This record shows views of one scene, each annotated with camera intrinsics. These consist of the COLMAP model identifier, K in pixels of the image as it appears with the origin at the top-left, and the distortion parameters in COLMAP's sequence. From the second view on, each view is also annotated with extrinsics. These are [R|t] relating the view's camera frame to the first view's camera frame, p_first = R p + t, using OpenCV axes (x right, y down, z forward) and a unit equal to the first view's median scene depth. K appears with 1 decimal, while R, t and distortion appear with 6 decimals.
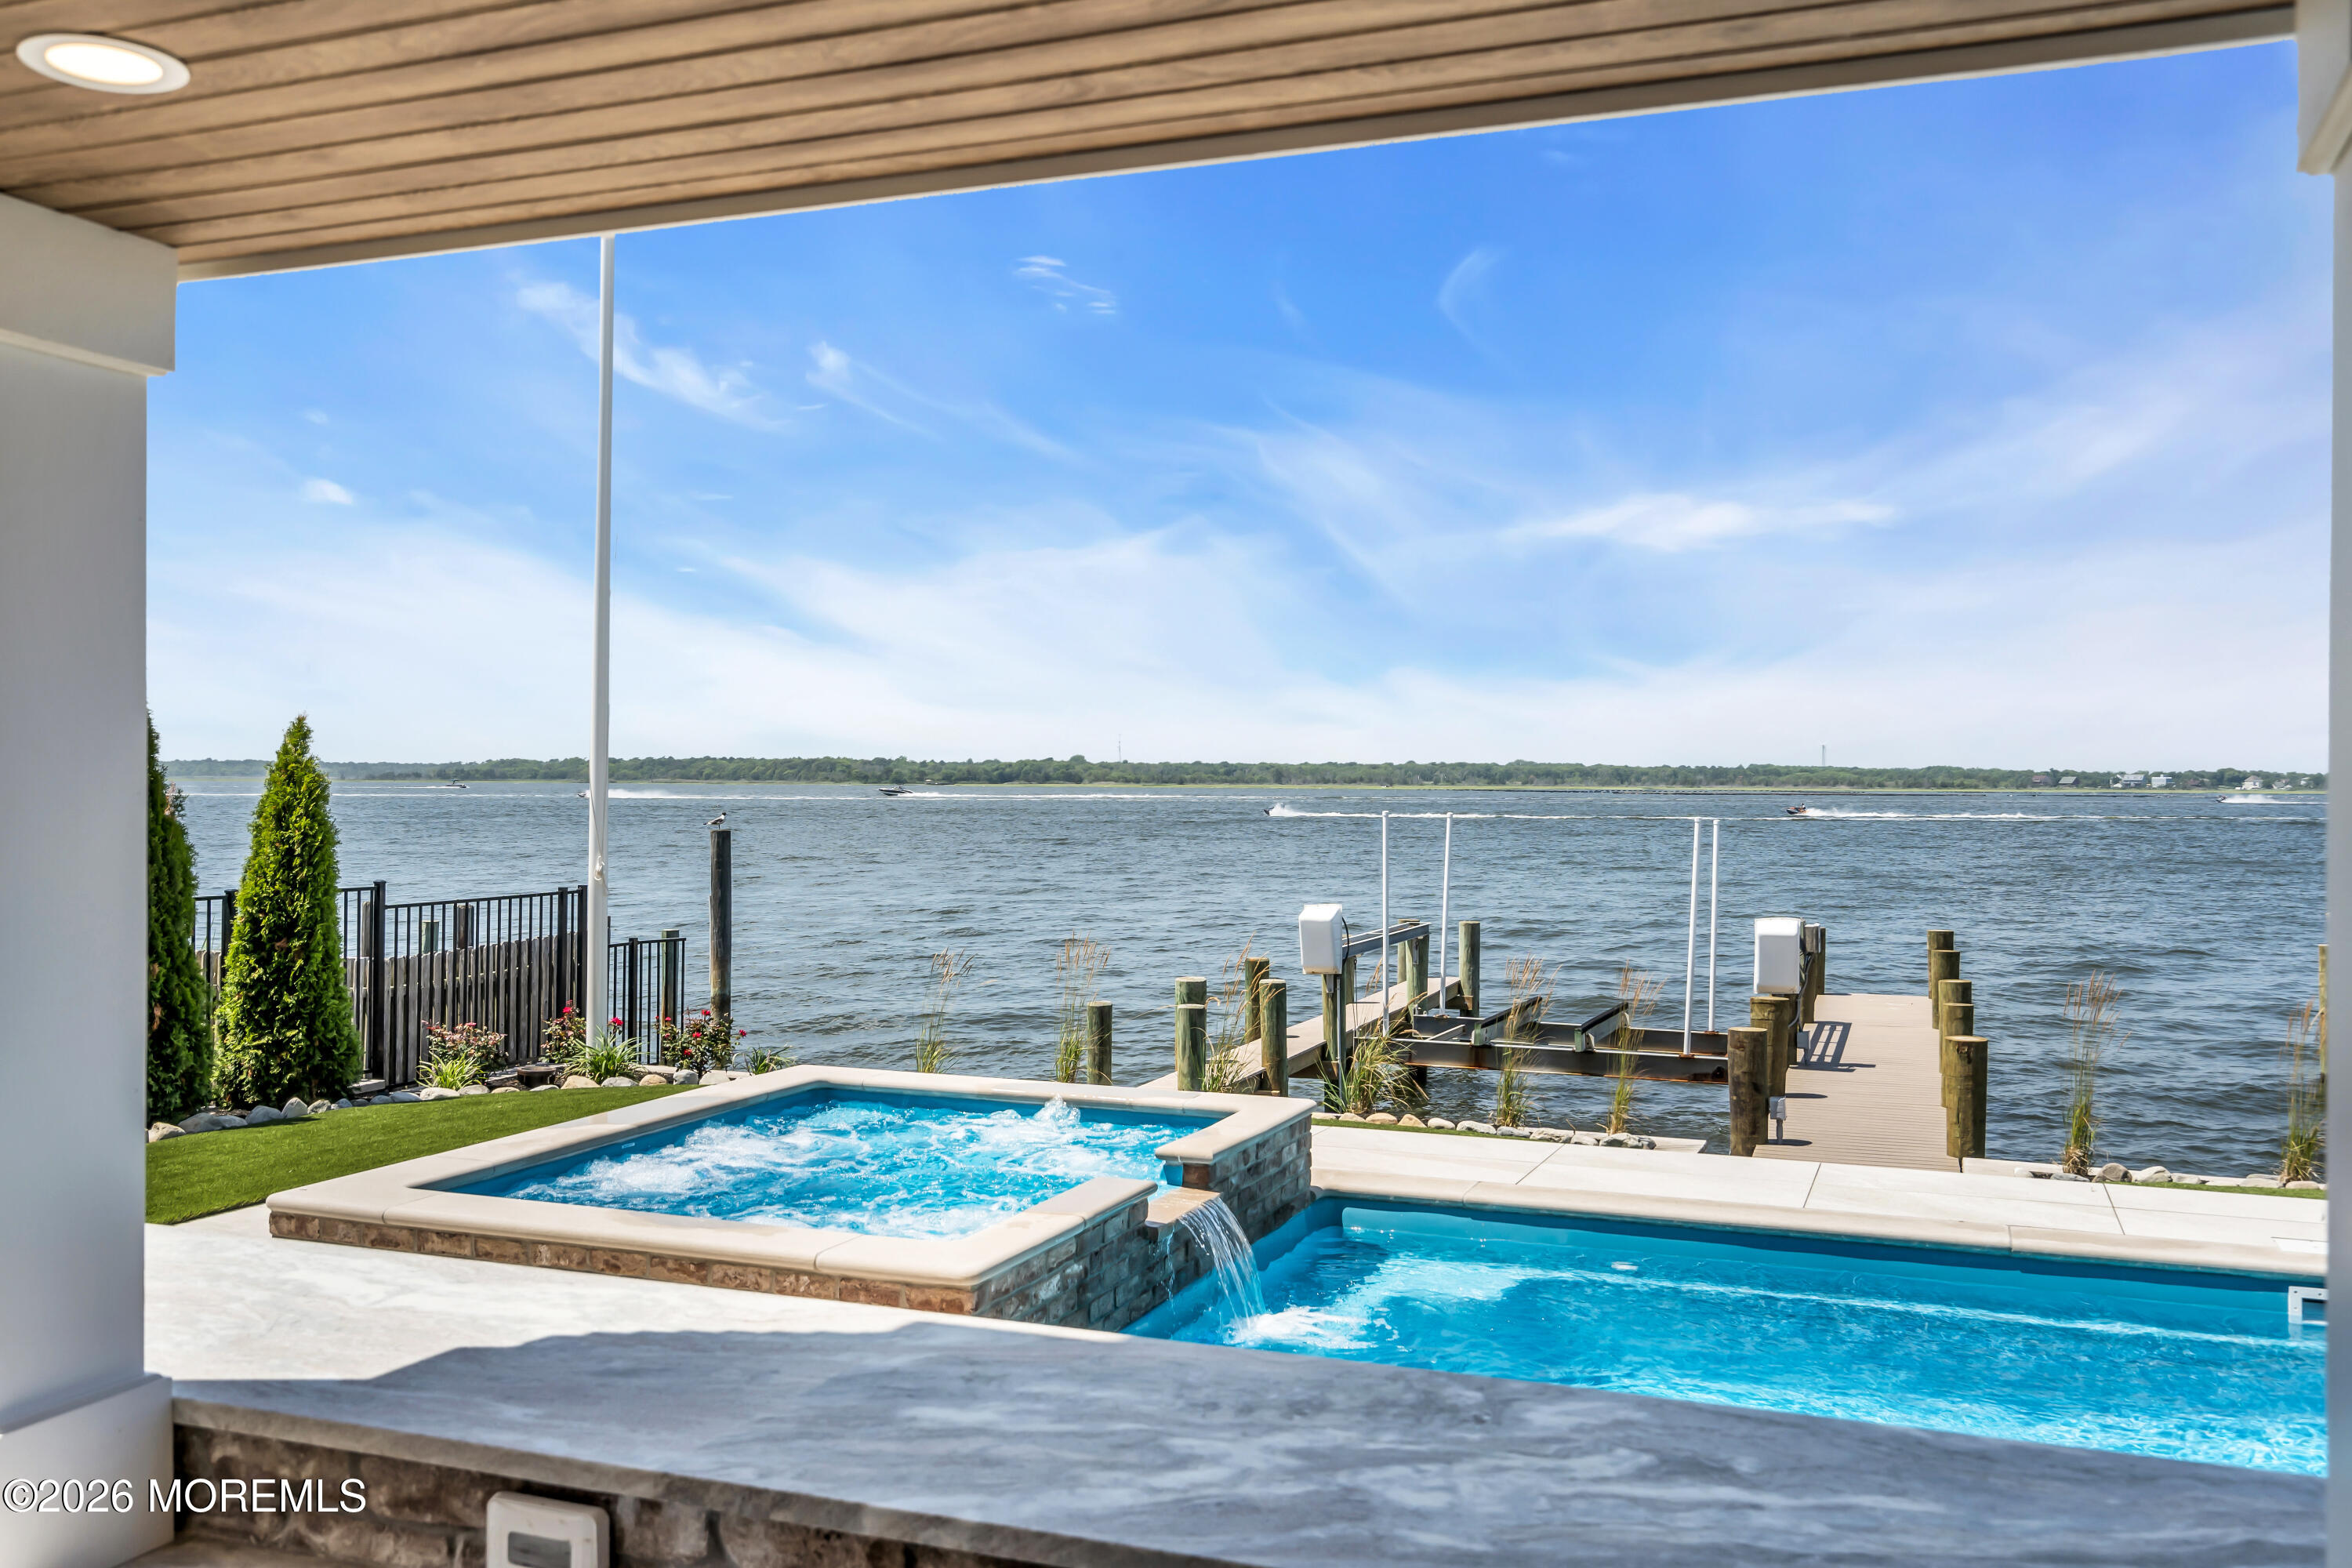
lens RADIAL K [[2001.7, 0, 1144.4], [0, 2001.7, 728.8], [0, 0, 1]] dist [0.005804, -0.007254]
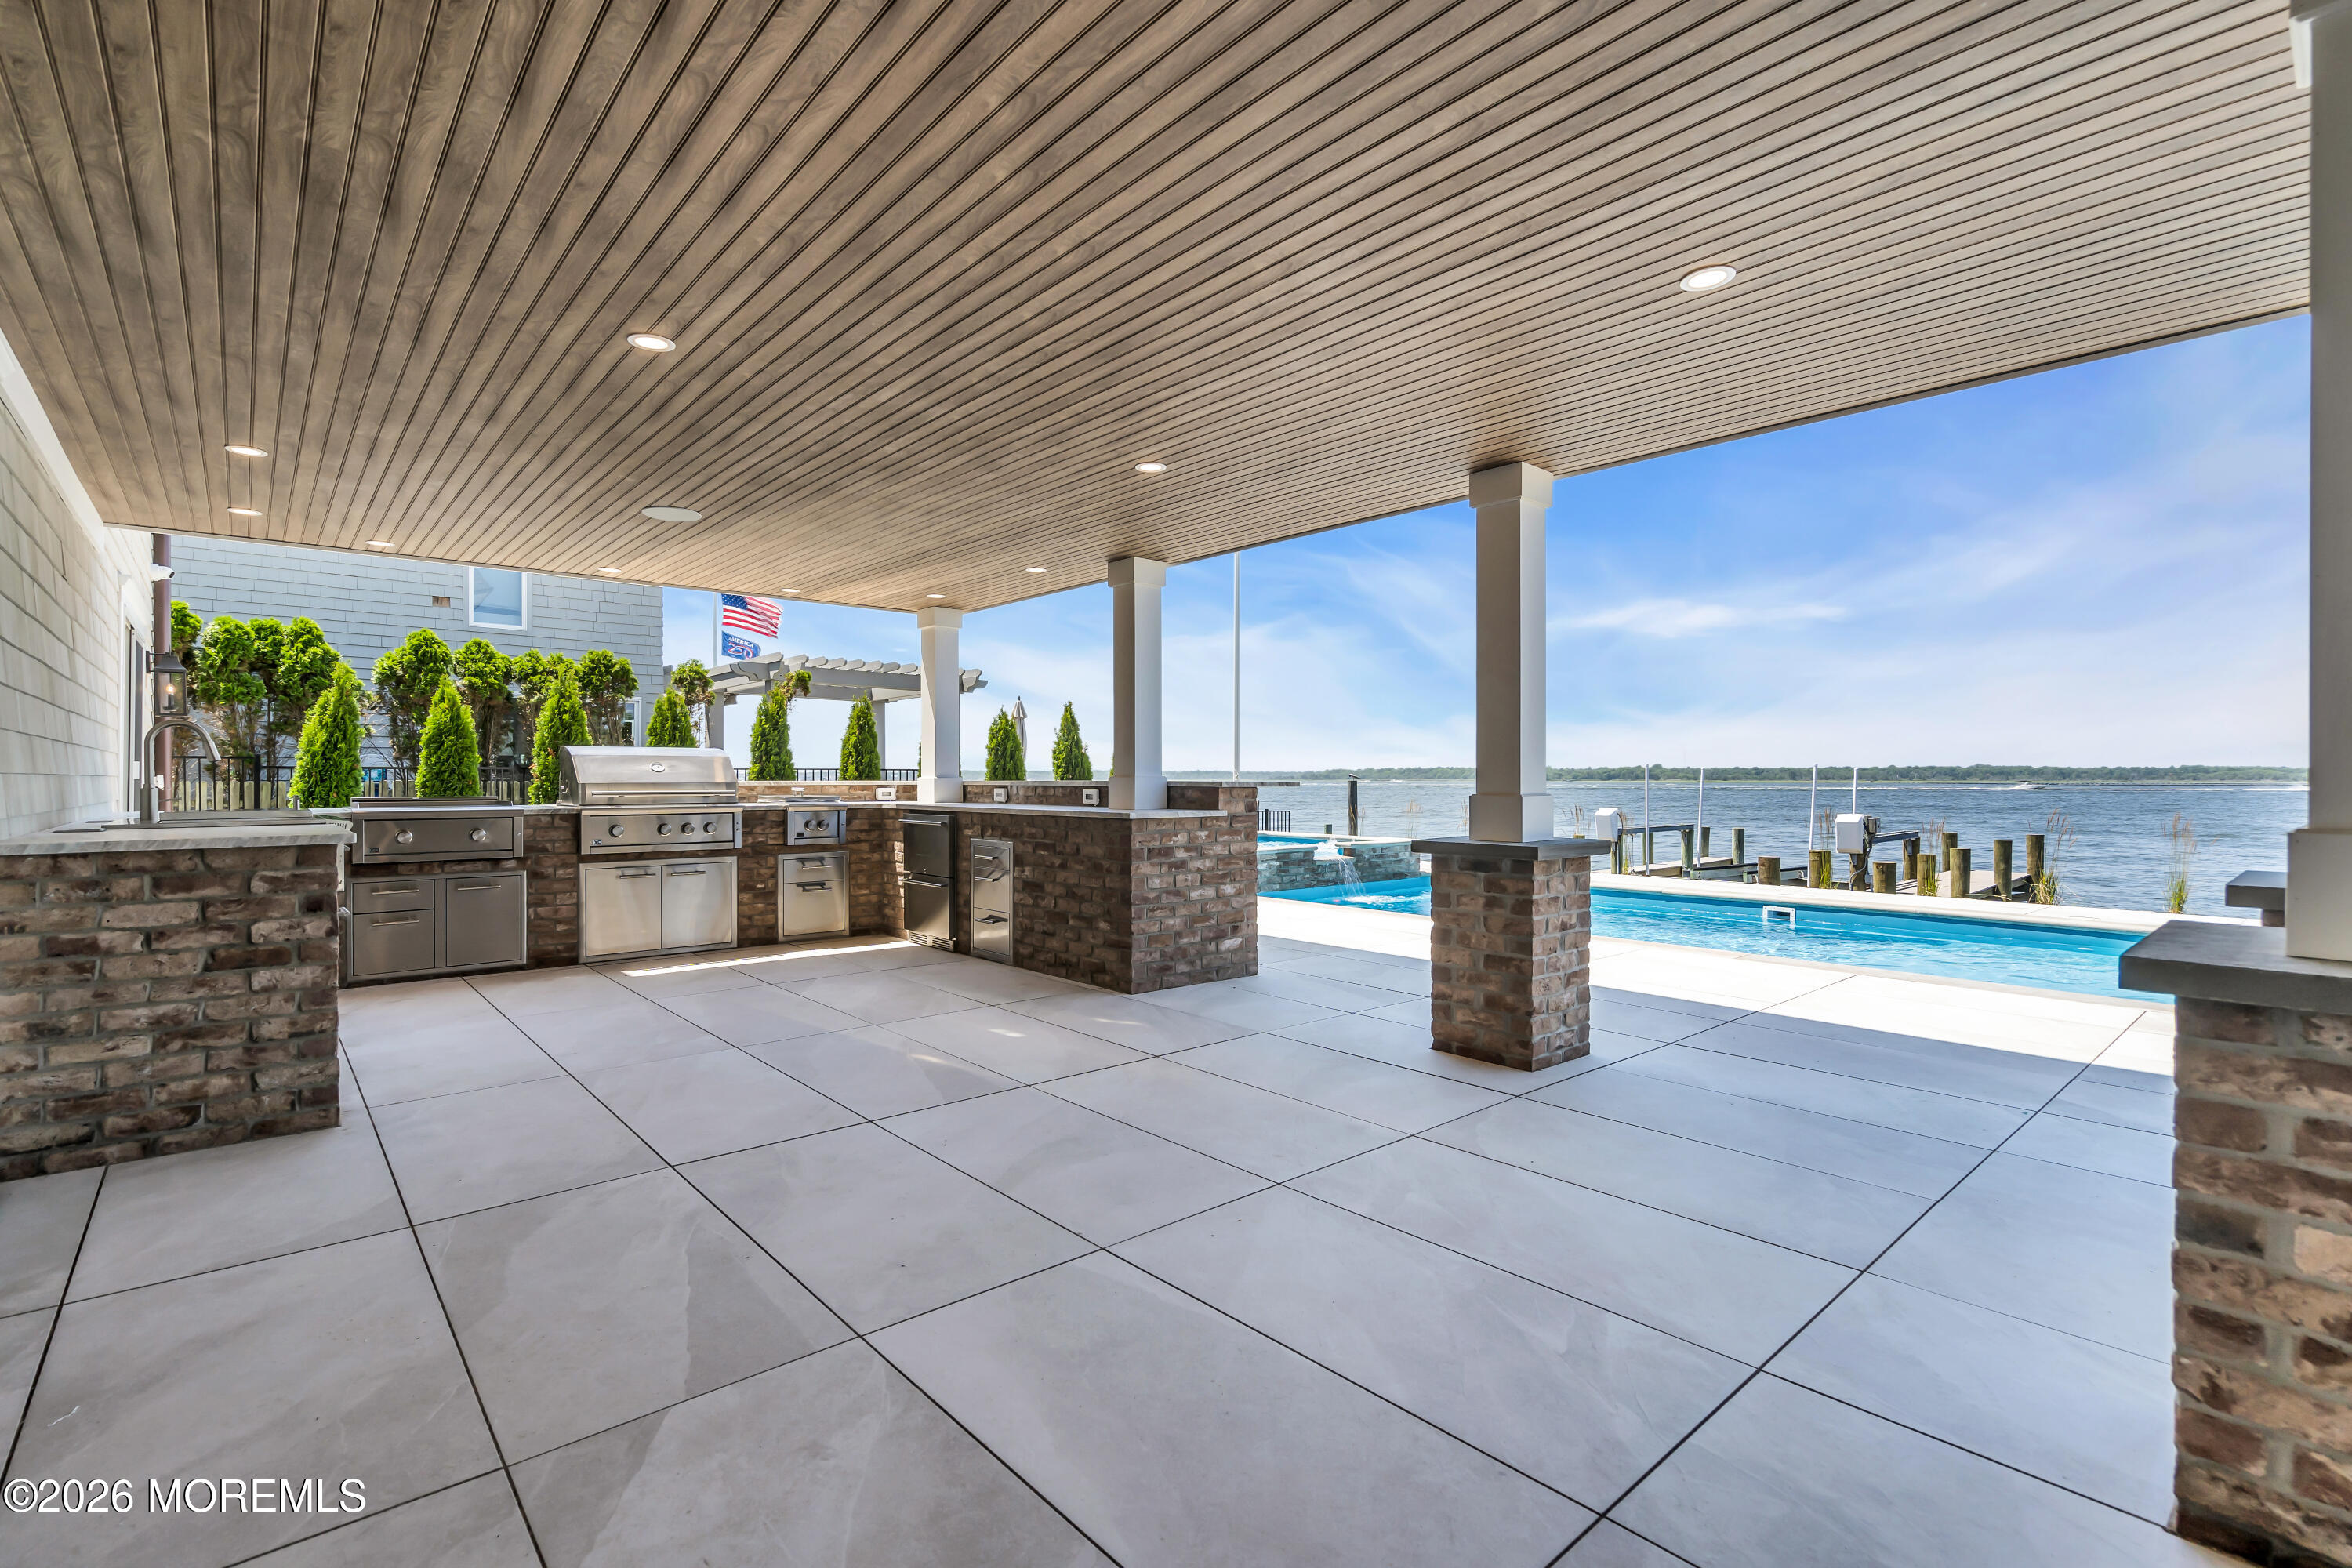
lens RADIAL K [[1067.4, 0, 1158.0], [0, 1067.4, 780.9], [0, 0, 1]] dist [-0.002772, 0.001742]
pose [[0.889332, -0.004182, -0.457243, 0.320770], [0.016117, 0.999624, 0.022205, 0.049559], [0.456978, -0.027117, 0.889064, -0.345454]]
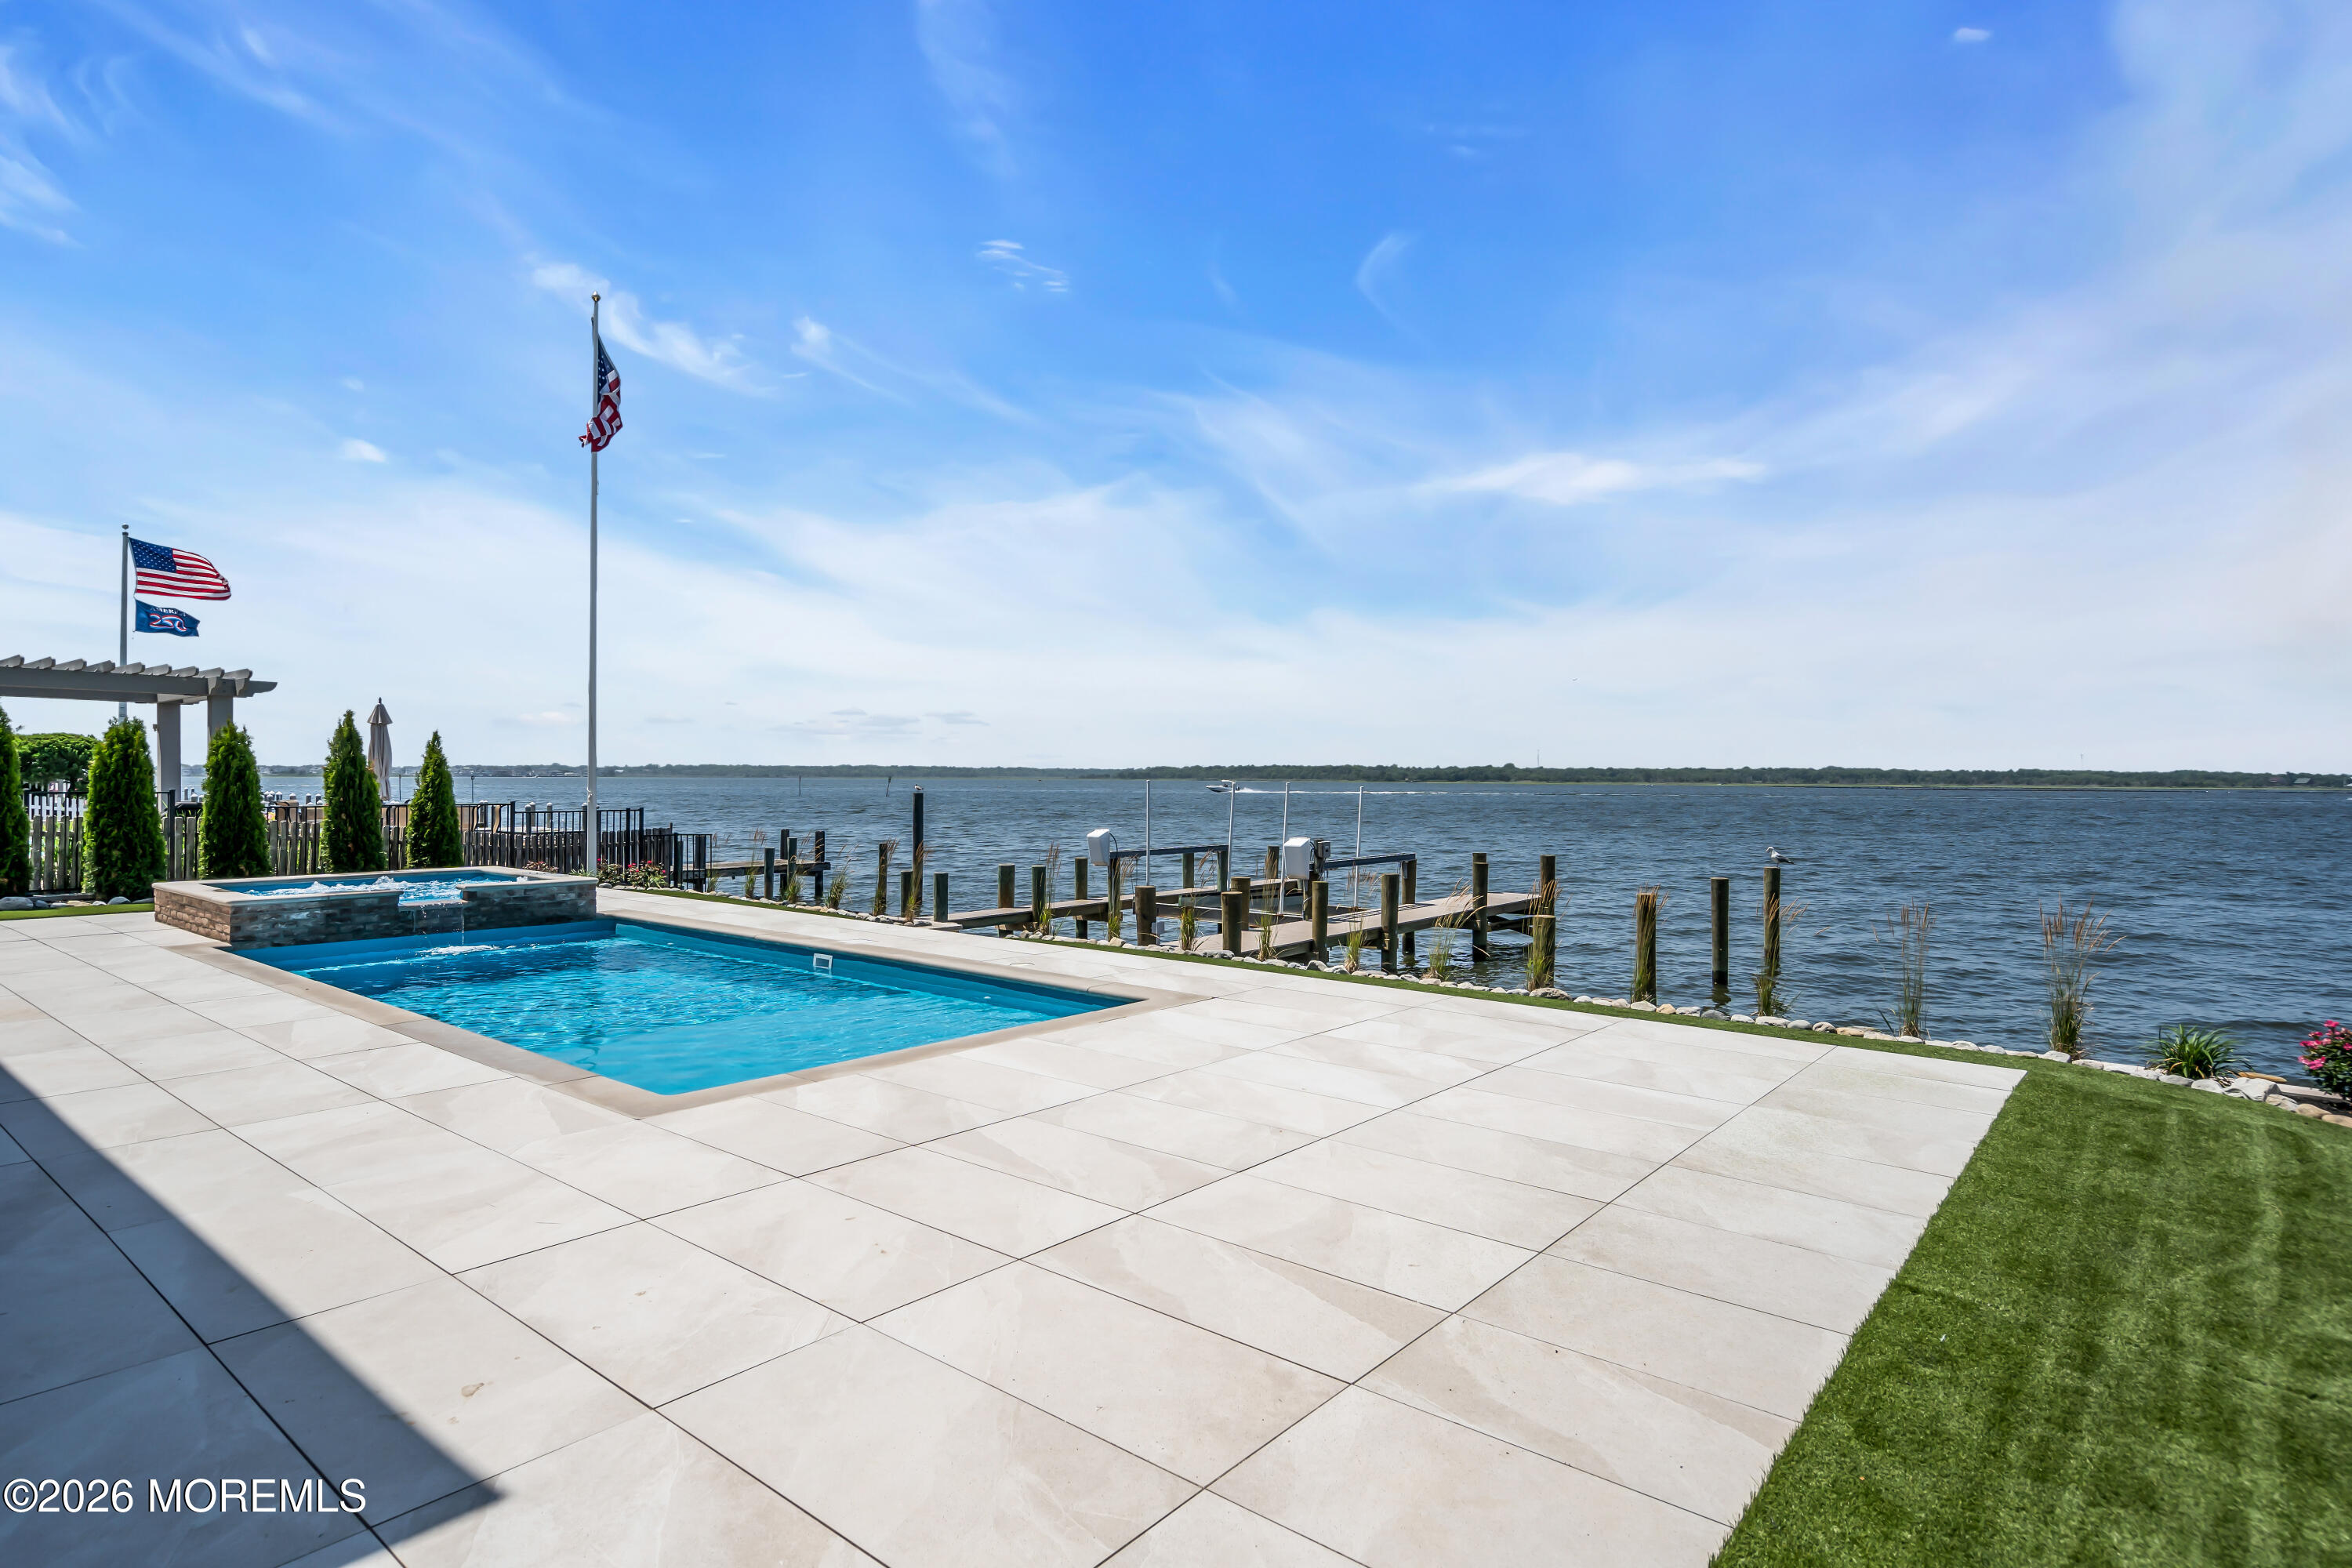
lens RADIAL K [[1257.8, 0, 1159.0], [0, 1257.8, 776.1], [0, 0, 1]] dist [0.001426, 0.000600]
pose [[0.950768, 0.000619, -0.309902, 0.908579], [0.006418, 0.999744, 0.021686, 0.021673], [0.309836, -0.022608, 0.950521, -0.193705]]
